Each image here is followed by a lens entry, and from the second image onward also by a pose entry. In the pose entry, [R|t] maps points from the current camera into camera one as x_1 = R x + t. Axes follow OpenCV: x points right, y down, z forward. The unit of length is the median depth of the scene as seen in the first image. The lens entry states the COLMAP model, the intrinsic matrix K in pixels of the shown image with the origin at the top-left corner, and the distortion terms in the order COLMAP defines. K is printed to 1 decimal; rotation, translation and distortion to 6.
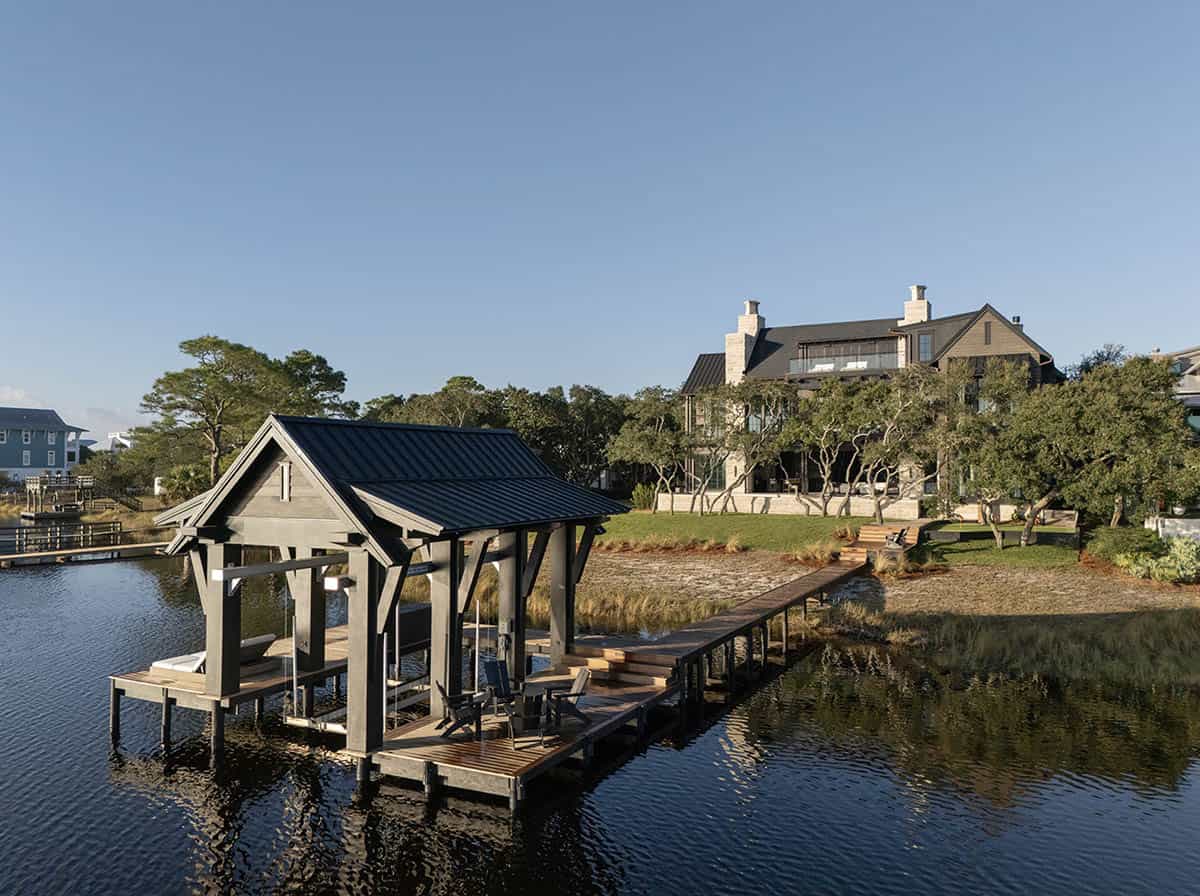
lens RADIAL K [[883.3, 0, 598.7], [0, 883.3, 453.1], [0, 0, 1]] dist [0.059876, -0.041192]
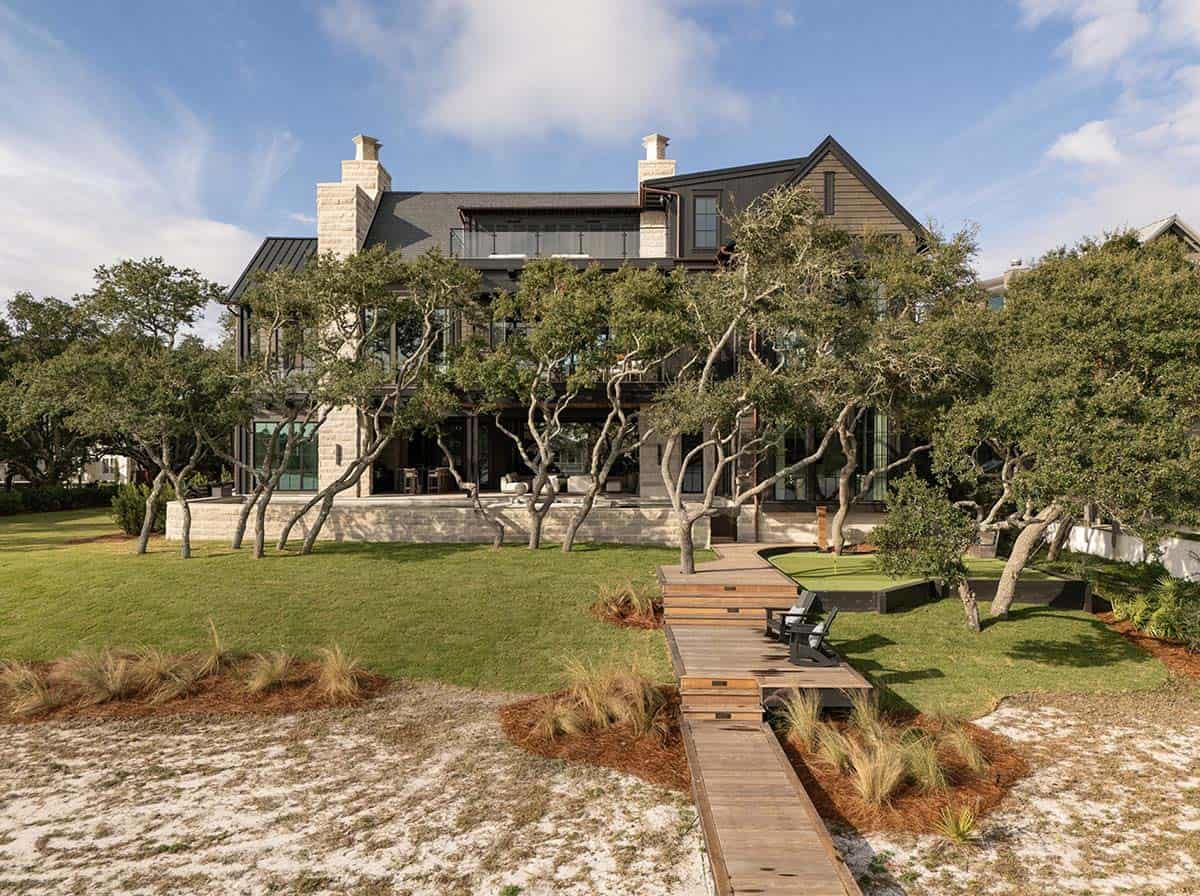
lens RADIAL K [[883.3, 0, 608.7], [0, 883.3, 452.0], [0, 0, 1]] dist [0.059876, -0.041192]
pose [[0.895516, -0.001672, 0.445026, 0.070436], [-0.005285, 0.999882, 0.014391, 0.011552], [-0.444998, -0.015239, 0.895402, 0.502738]]
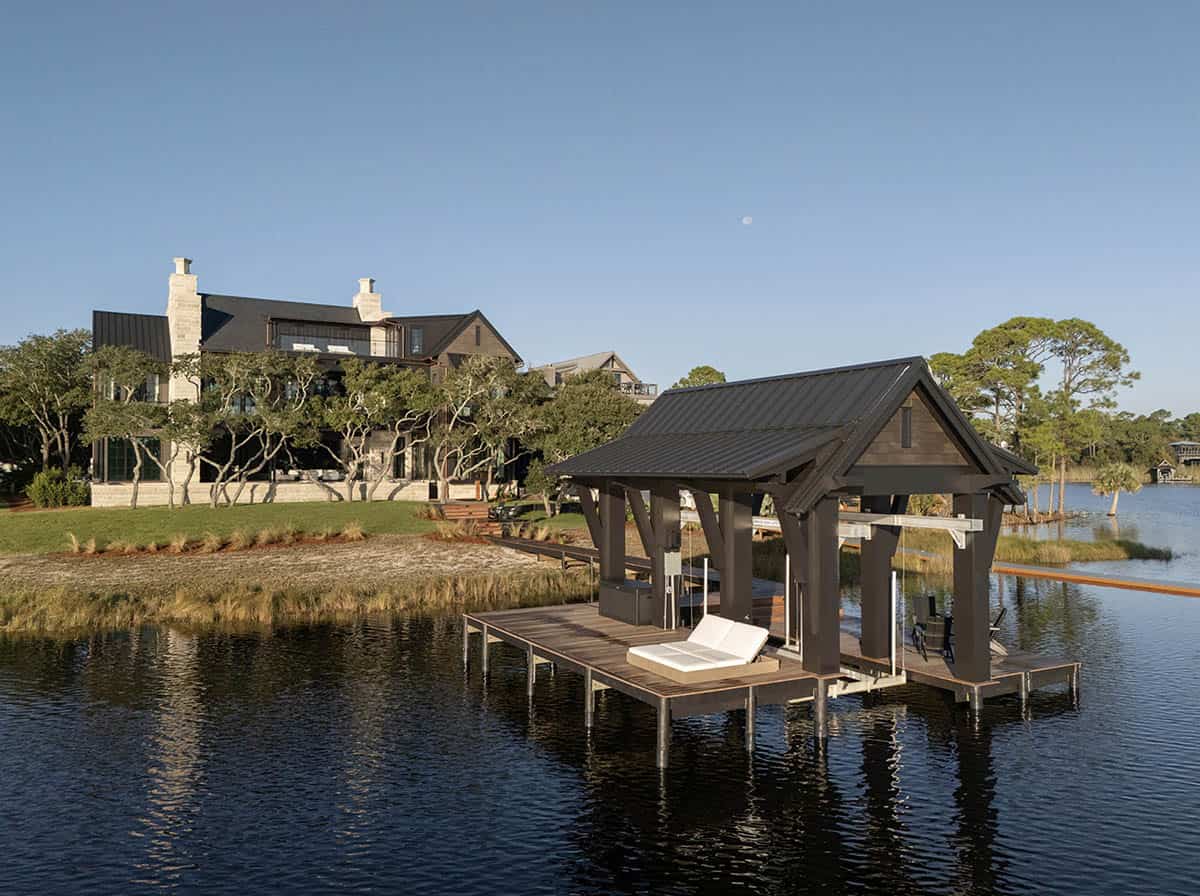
lens RADIAL K [[883.3, 0, 601.7], [0, 883.3, 455.7], [0, 0, 1]] dist [0.059876, -0.041192]
pose [[0.546892, 0.008810, 0.837157, -0.370856], [-0.011016, 0.999934, -0.003327, 0.019162], [-0.837131, -0.007403, 0.546952, 0.211096]]
